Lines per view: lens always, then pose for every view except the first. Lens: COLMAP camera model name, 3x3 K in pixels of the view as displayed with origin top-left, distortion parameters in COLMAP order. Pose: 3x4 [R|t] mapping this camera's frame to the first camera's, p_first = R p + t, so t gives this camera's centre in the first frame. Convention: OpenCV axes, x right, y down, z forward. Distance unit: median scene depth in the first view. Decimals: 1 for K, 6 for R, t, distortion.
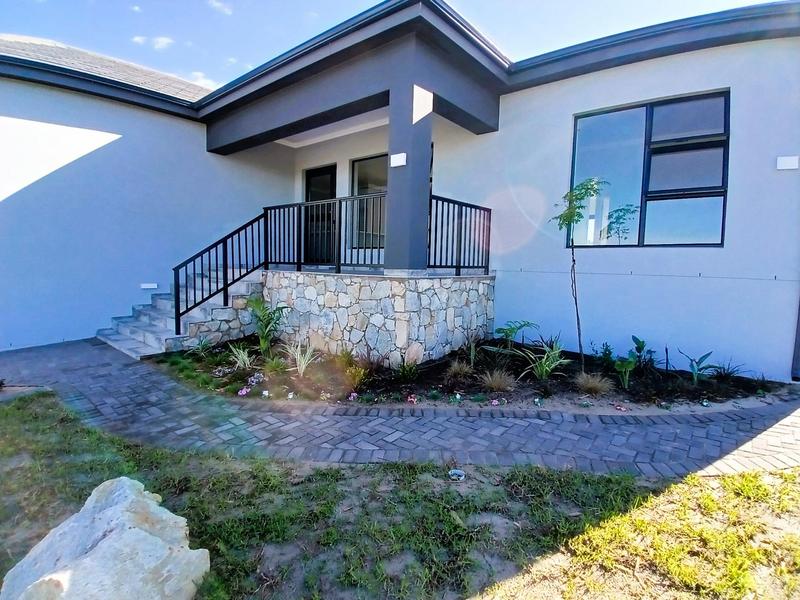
lens RADIAL K [[402.1, 0, 403.6], [0, 402.1, 299.6], [0, 0, 1]] dist [-0.024664, -0.024995]
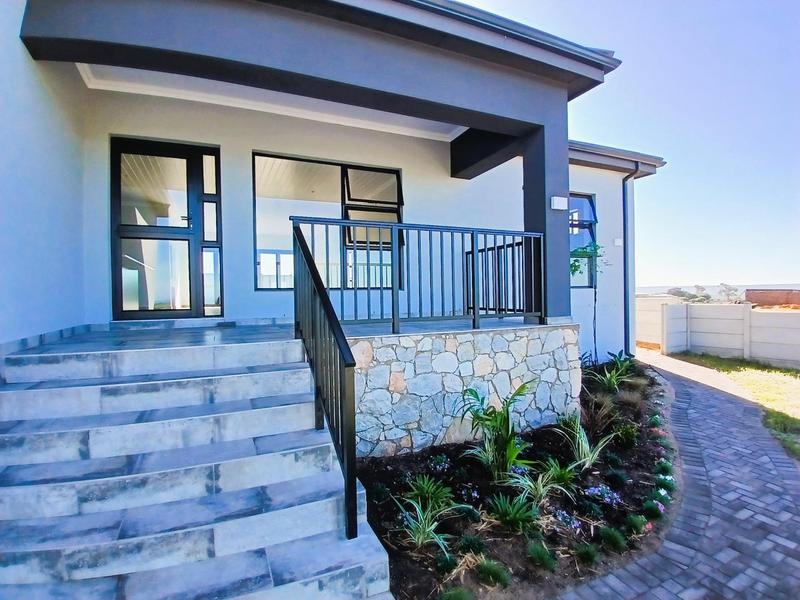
lens RADIAL K [[402.1, 0, 400.1], [0, 402.1, 304.8], [0, 0, 1]] dist [-0.024664, -0.024995]
pose [[0.444003, -0.042316, 0.895026, -0.891505], [0.106767, 0.994266, -0.005957, -0.119991], [-0.889642, 0.098204, 0.445975, 0.794919]]
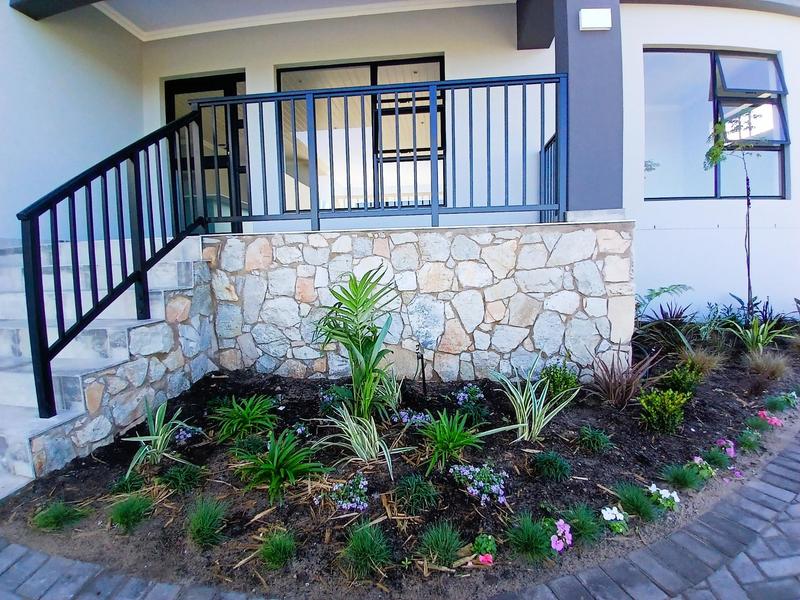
lens RADIAL K [[402.1, 0, 389.5], [0, 402.1, 302.6], [0, 0, 1]] dist [-0.024664, -0.024995]
pose [[0.834559, -0.090979, 0.543355, -0.511325], [0.090552, 0.995509, 0.027607, 0.012340], [-0.543426, 0.026162, 0.839049, 0.597366]]
